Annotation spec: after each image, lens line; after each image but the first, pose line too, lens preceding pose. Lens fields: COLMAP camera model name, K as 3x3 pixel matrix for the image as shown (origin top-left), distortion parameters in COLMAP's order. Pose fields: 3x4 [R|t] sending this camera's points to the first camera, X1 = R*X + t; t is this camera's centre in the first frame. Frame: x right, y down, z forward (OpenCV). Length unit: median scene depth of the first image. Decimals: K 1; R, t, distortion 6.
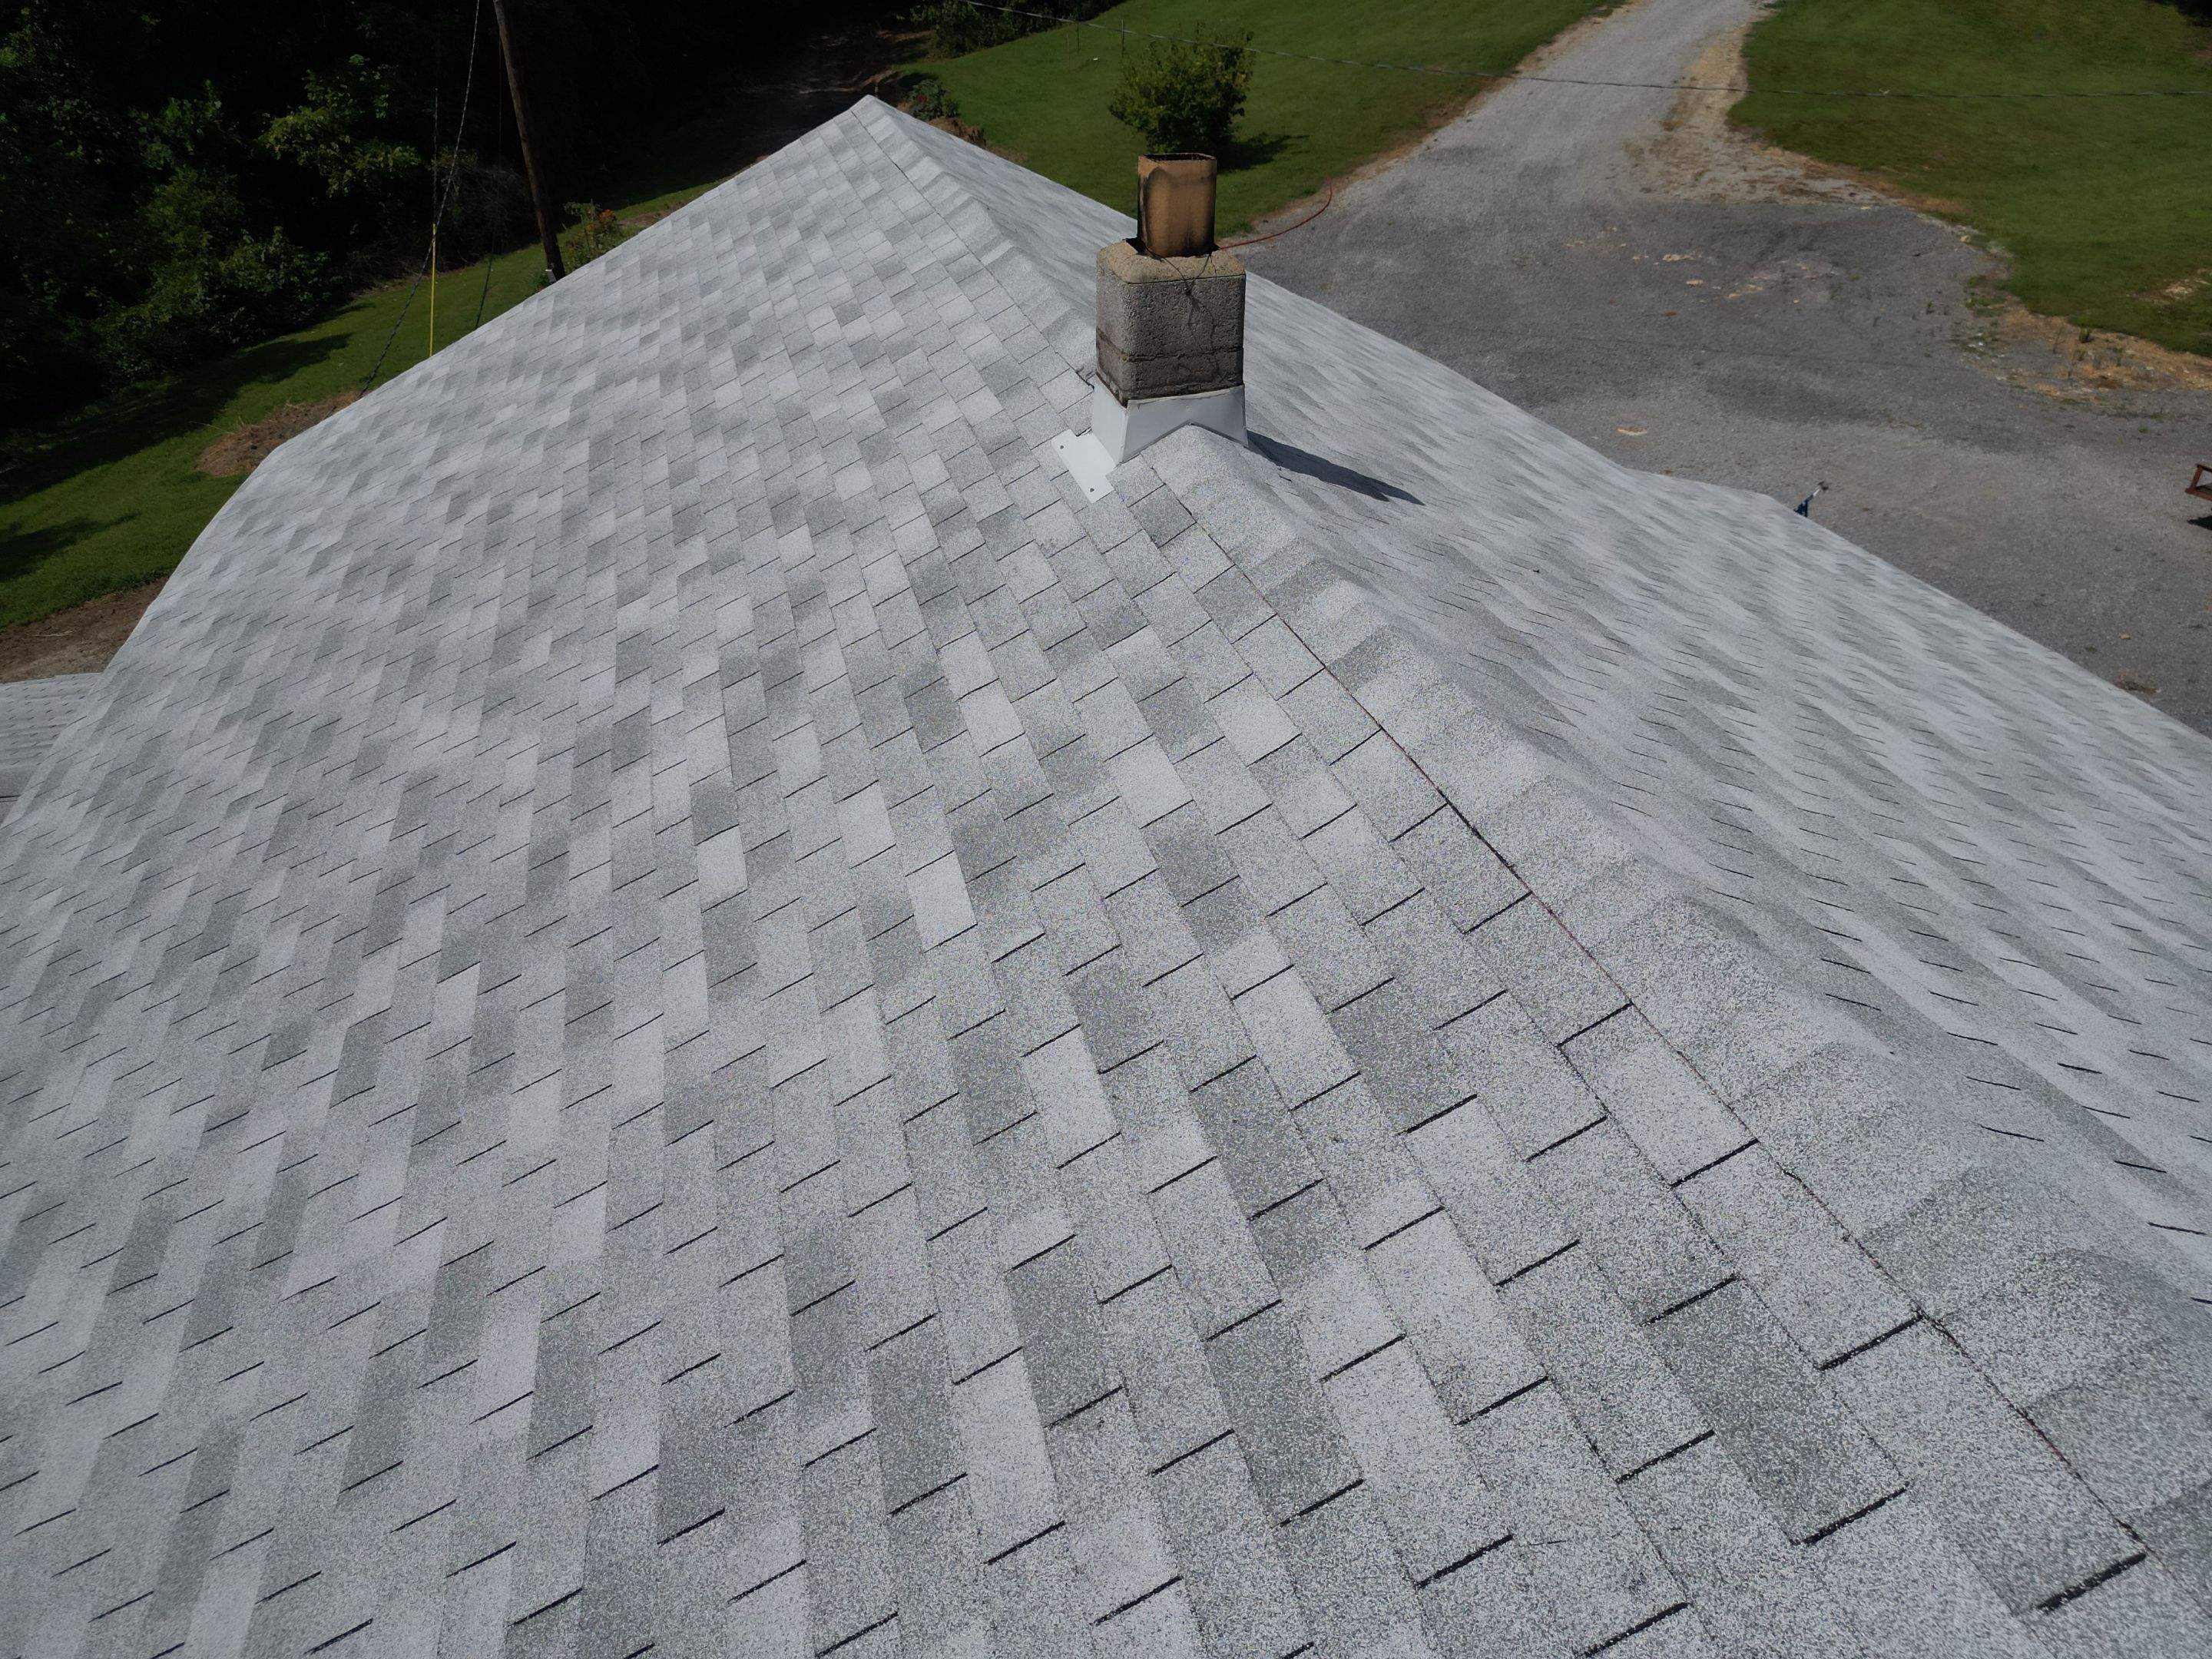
lens RADIAL K [[1547.4, 0, 1100.0], [0, 1547.4, 836.4], [0, 0, 1]] dist [0.078956, -0.075024]
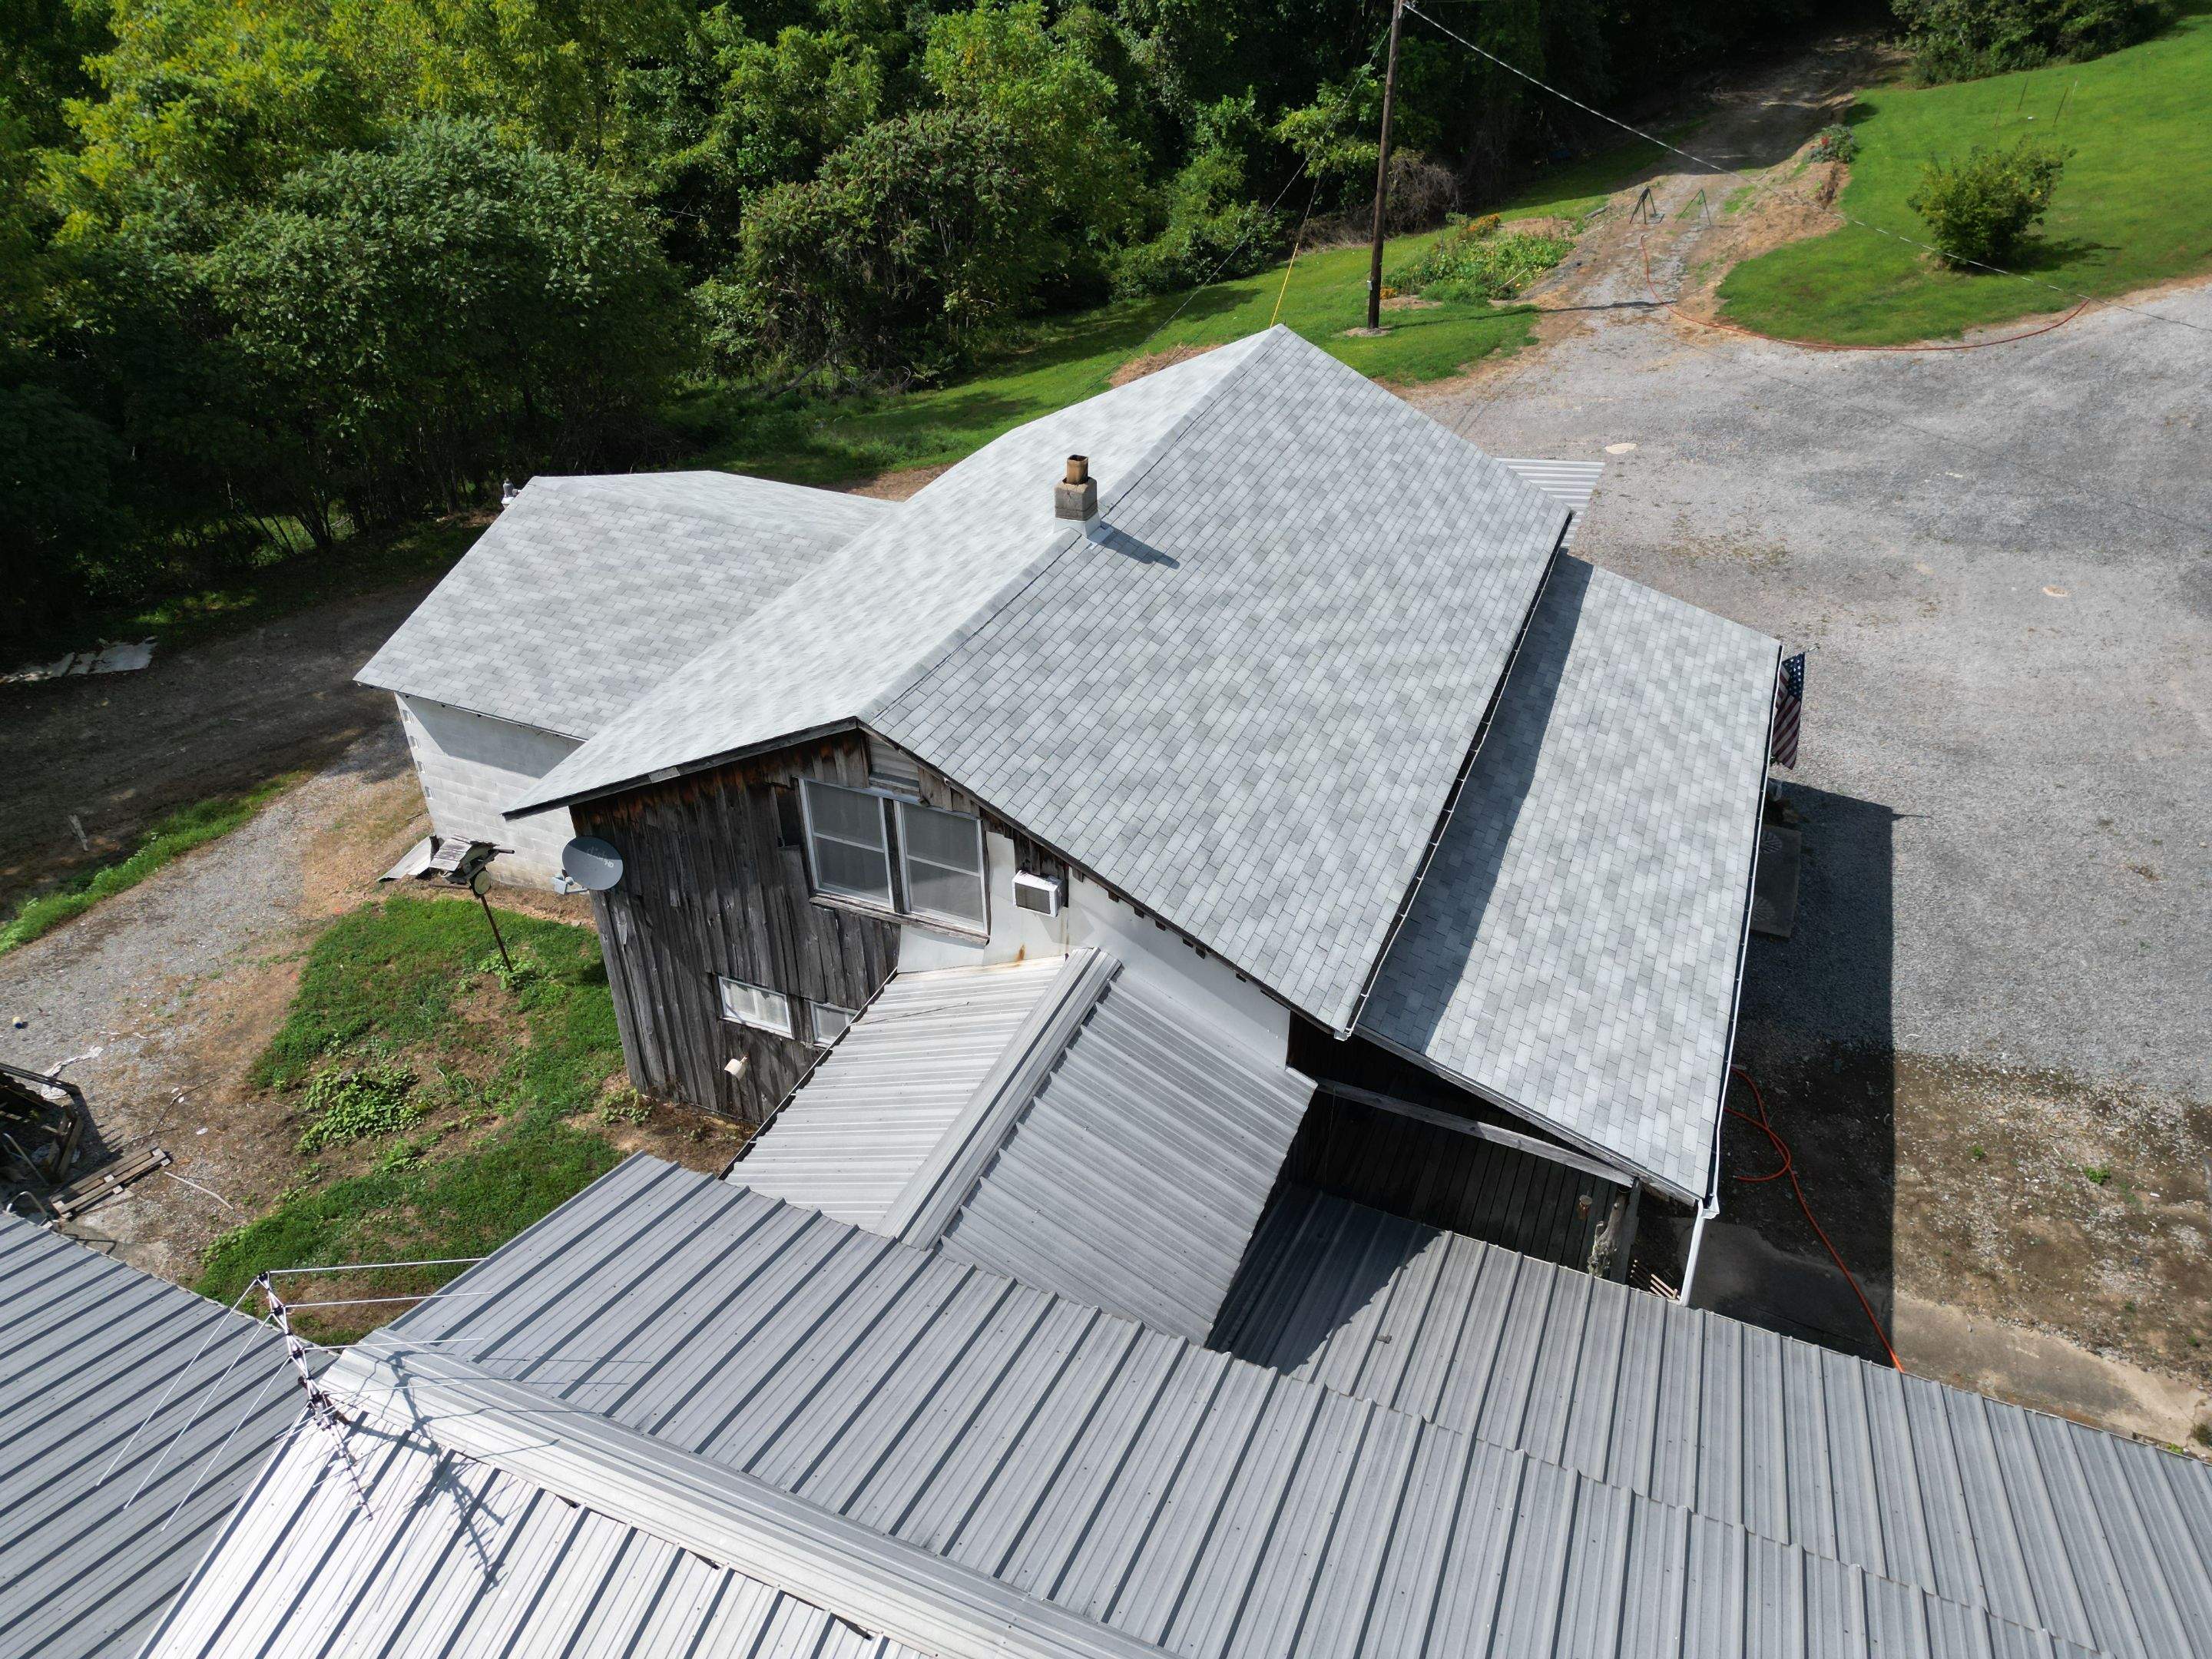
lens RADIAL K [[1558.8, 0, 1093.5], [0, 1558.8, 826.9], [0, 0, 1]] dist [0.067685, -0.058500]
pose [[0.798741, 0.340851, -0.495816, 0.294286], [-0.316830, 0.938826, 0.134999, -0.016669], [0.511499, 0.049260, 0.857871, -0.282628]]
